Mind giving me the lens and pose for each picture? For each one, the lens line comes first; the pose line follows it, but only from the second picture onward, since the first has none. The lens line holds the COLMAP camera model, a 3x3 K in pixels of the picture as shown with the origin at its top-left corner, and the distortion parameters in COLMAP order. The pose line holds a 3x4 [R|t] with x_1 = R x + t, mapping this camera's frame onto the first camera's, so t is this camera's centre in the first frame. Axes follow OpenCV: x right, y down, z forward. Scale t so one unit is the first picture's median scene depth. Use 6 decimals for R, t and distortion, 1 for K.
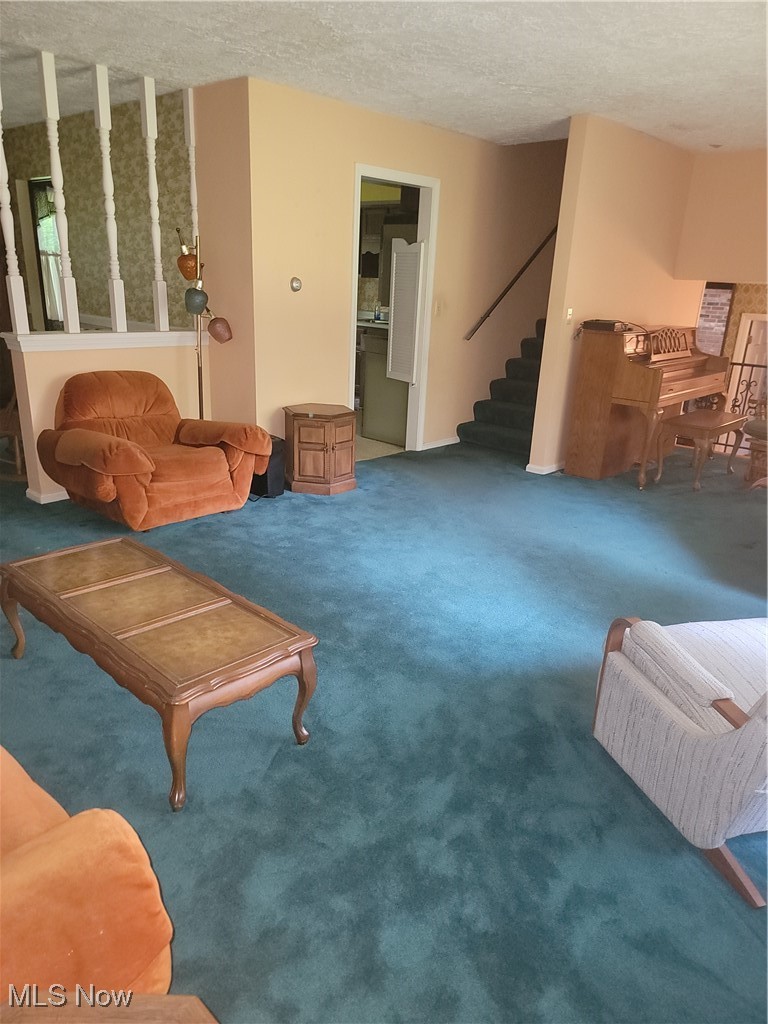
lens RADIAL K [[707.1, 0, 384.0], [0, 707.1, 512.0], [0, 0, 1]] dist [0.085361, -0.073196]
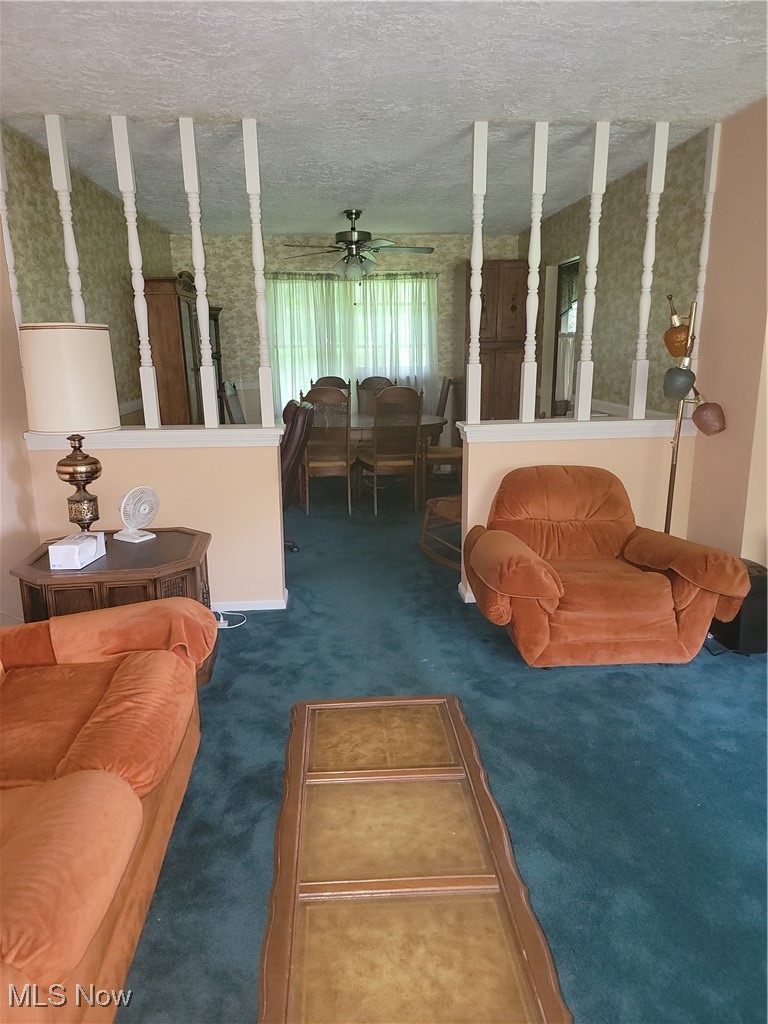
lens RADIAL K [[712.4, 0, 373.1], [0, 712.4, 512.9], [0, 0, 1]] dist [0.082711, -0.087192]
pose [[0.731383, 0.108932, -0.673211, 0.043156], [-0.175649, 0.983945, -0.031614, -0.078912], [0.658959, 0.141371, 0.738774, 0.240086]]
